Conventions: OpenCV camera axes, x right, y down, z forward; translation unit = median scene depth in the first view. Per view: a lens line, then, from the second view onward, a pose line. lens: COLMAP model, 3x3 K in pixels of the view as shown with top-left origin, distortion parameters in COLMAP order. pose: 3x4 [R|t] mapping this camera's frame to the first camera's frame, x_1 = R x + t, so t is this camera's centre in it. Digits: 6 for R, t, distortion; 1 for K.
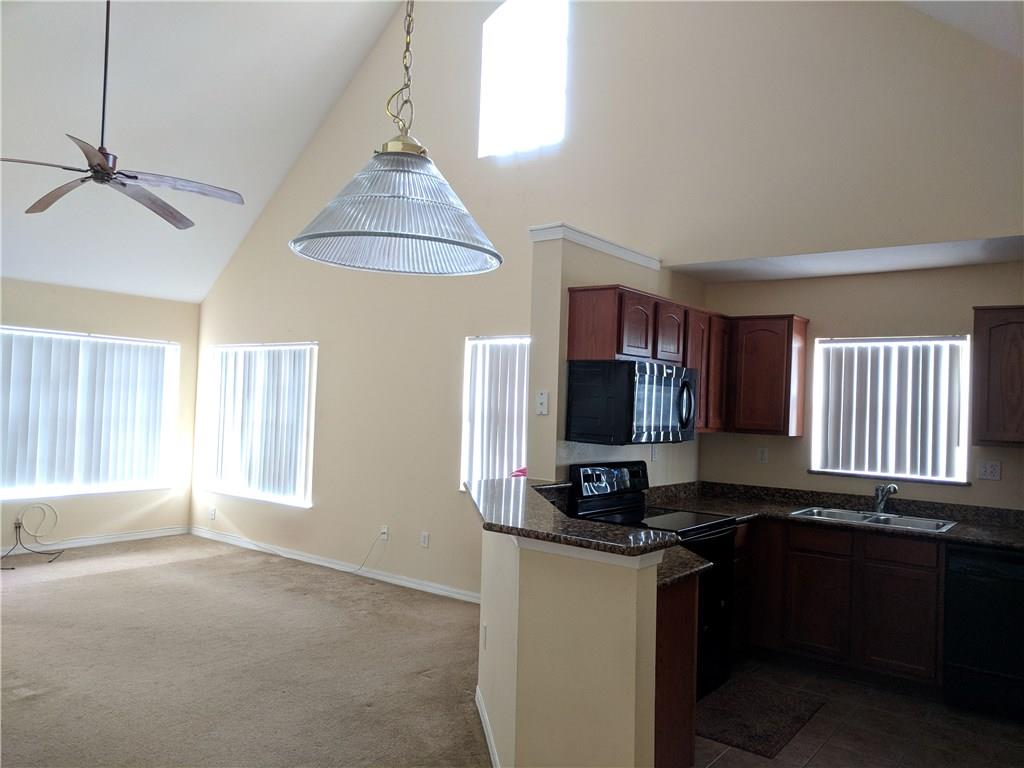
lens RADIAL K [[771.5, 0, 514.5], [0, 771.5, 389.6], [0, 0, 1]] dist [-0.009697, 0.027750]
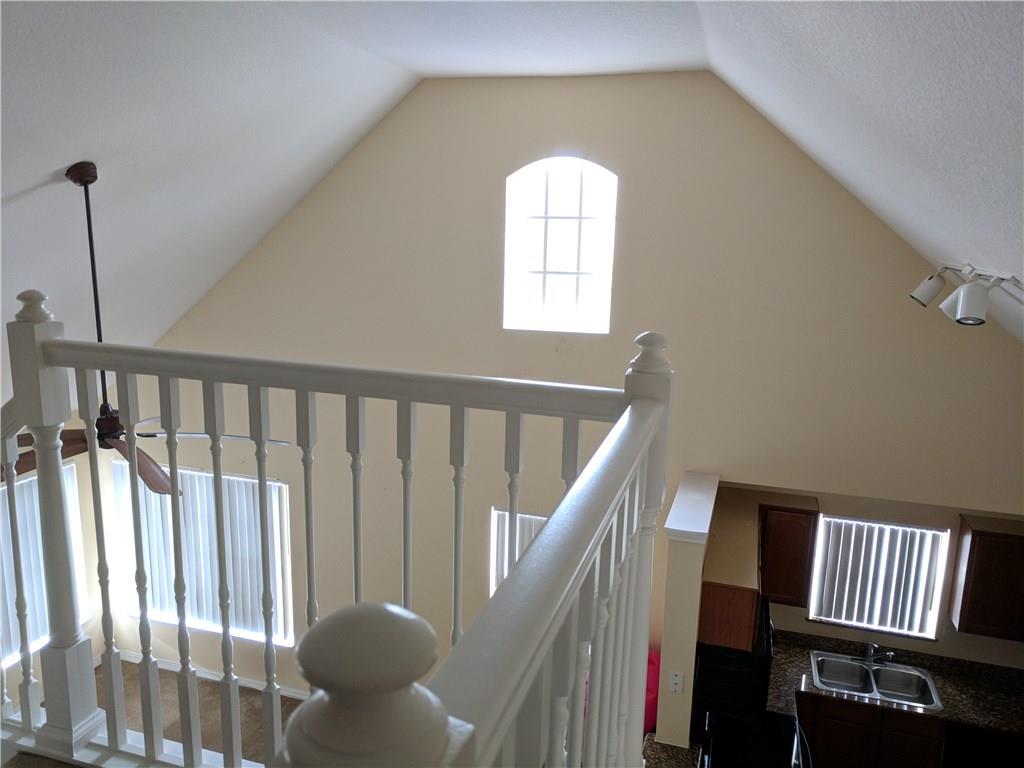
lens RADIAL K [[771.5, 0, 505.8], [0, 771.5, 382.4], [0, 0, 1]] dist [-0.009697, 0.027750]
pose [[0.938474, -0.083739, 0.335044, -0.432504], [0.002634, 0.971865, 0.235522, -0.542609], [-0.345340, -0.220149, 0.912291, 0.155672]]
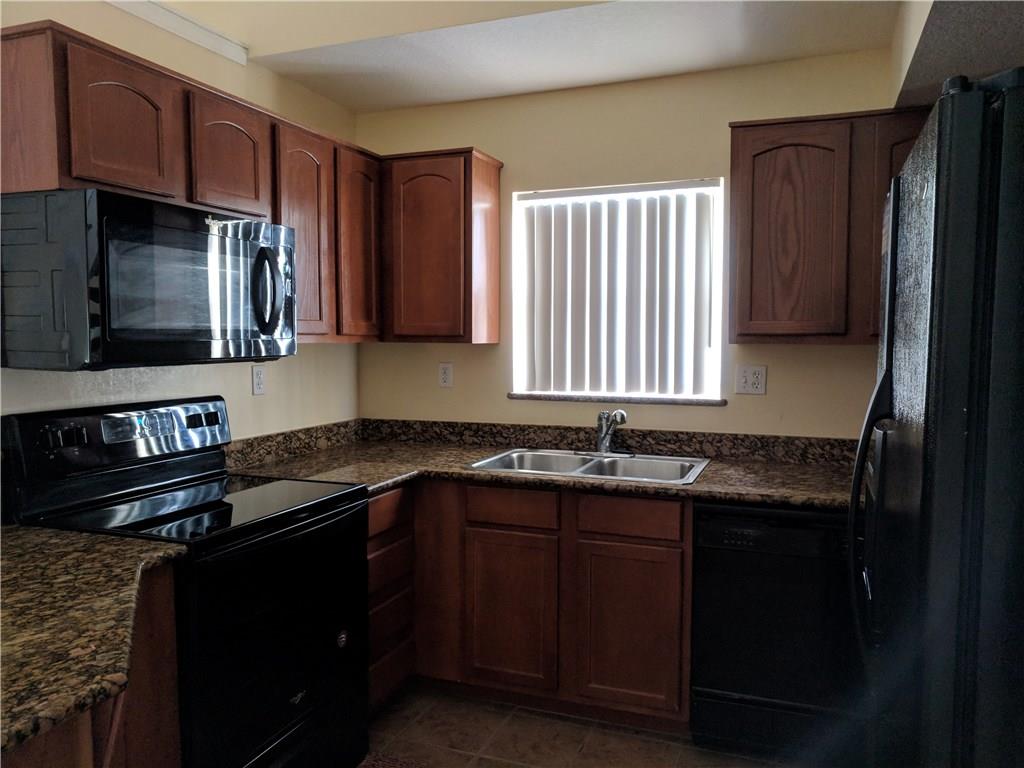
lens RADIAL K [[771.5, 0, 514.0], [0, 771.5, 387.5], [0, 0, 1]] dist [-0.009697, 0.027750]
pose [[0.960431, -0.055963, 0.272838, 0.208594], [0.030513, 0.994851, 0.096648, 0.035550], [-0.276842, -0.084498, 0.957193, 0.369335]]
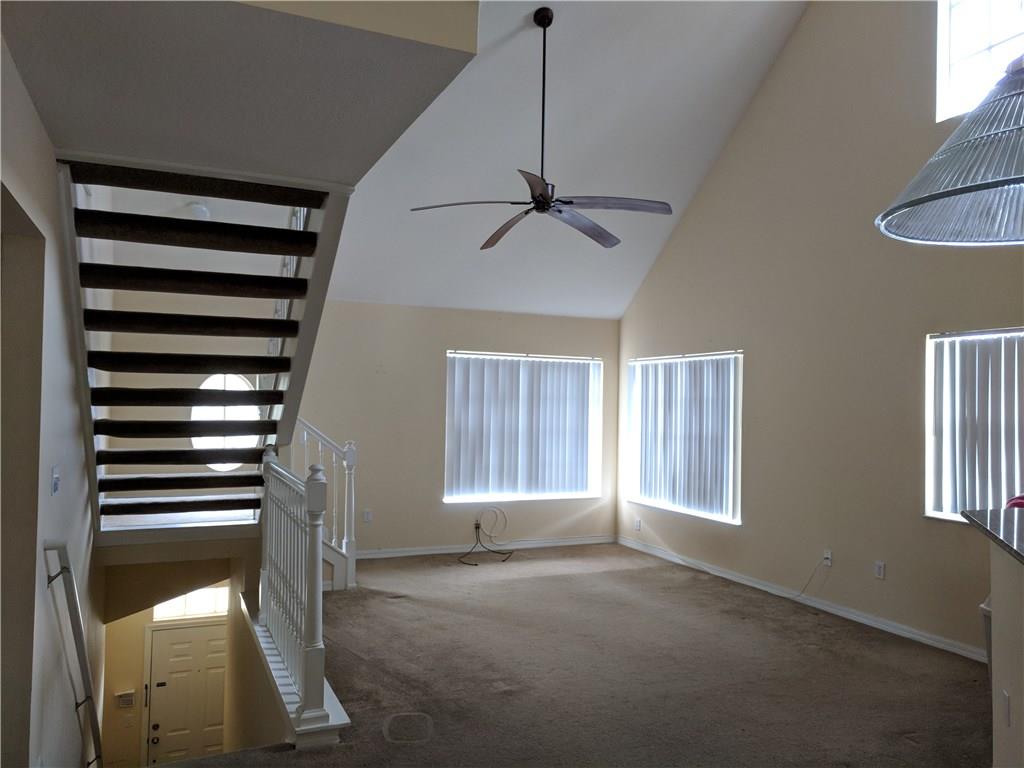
lens RADIAL K [[771.5, 0, 512.4], [0, 771.5, 392.2], [0, 0, 1]] dist [-0.009697, 0.027750]
pose [[0.876854, -0.027650, -0.479960, -0.067837], [0.023155, 0.999615, -0.015284, -0.002931], [0.480198, 0.002288, 0.877157, 0.044214]]
